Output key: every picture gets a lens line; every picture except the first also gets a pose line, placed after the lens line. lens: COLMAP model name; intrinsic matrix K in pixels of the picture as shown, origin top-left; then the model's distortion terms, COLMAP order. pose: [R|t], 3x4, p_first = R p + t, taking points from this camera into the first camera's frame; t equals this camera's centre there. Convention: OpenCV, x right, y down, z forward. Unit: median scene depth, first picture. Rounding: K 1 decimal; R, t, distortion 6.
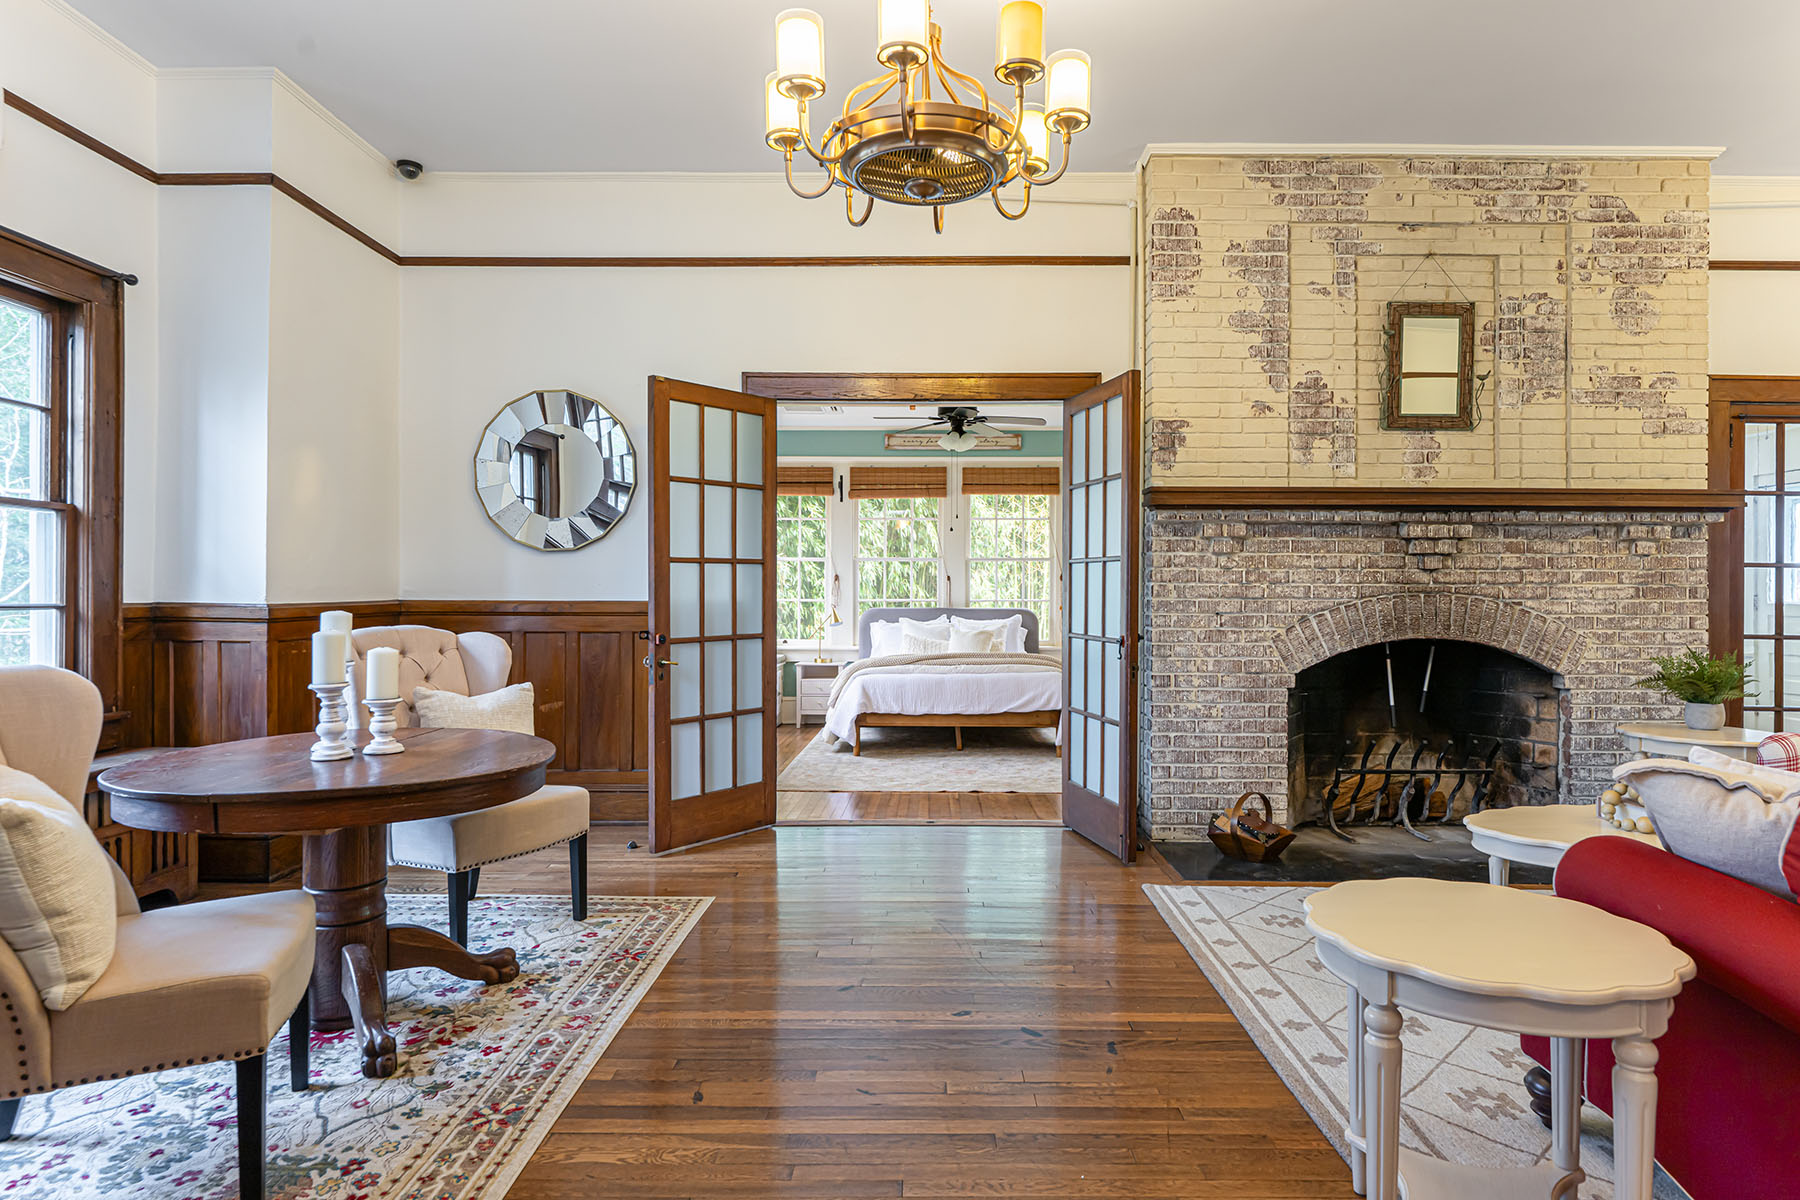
lens RADIAL K [[1002.0, 0, 922.2], [0, 1002.0, 596.5], [0, 0, 1]] dist [0.001899, 0.000298]
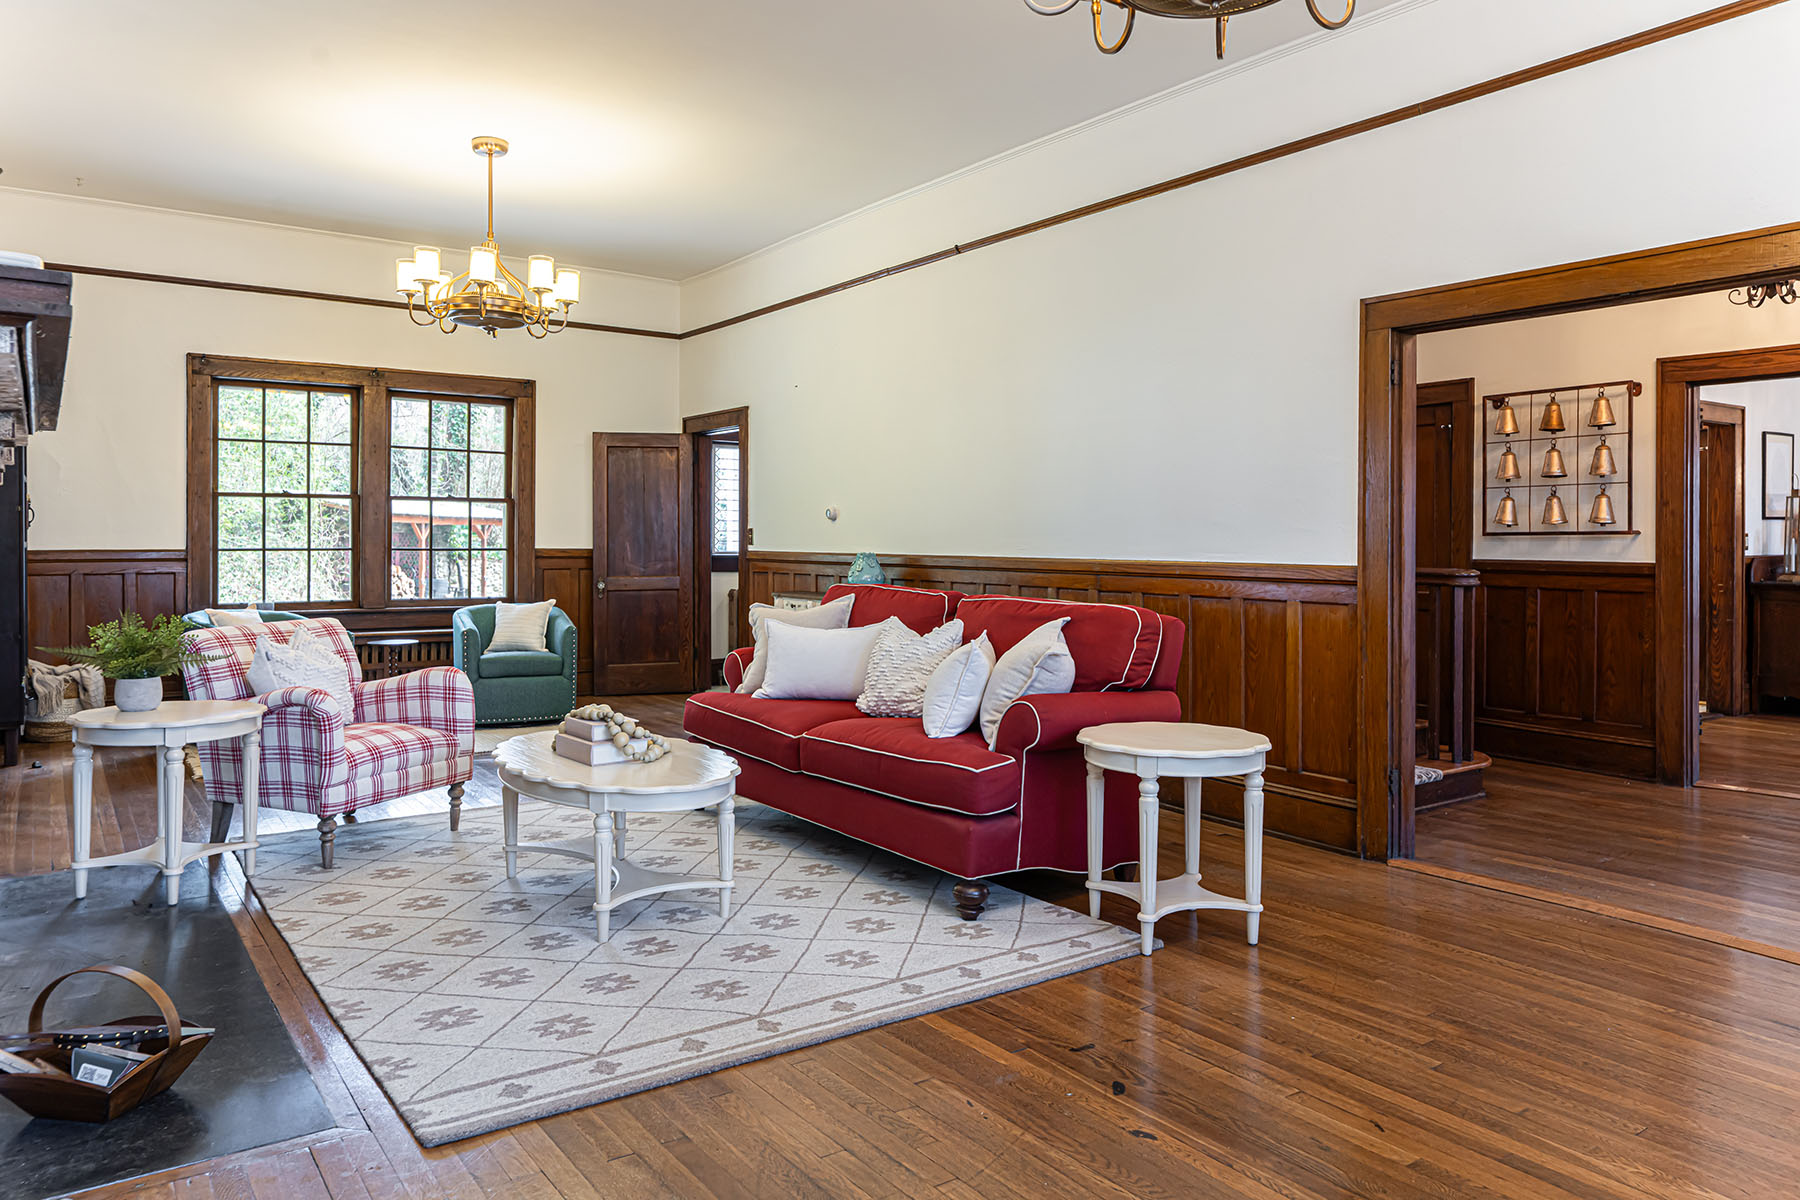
lens RADIAL K [[1209.0, 0, 919.9], [0, 1209.0, 543.7], [0, 0, 1]] dist [0.007886, 0.003622]
pose [[-0.586678, -0.006807, 0.809791, -0.342051], [-0.004248, 0.999977, 0.005328, -0.008272], [-0.809809, -0.000314, -0.586694, 0.979780]]
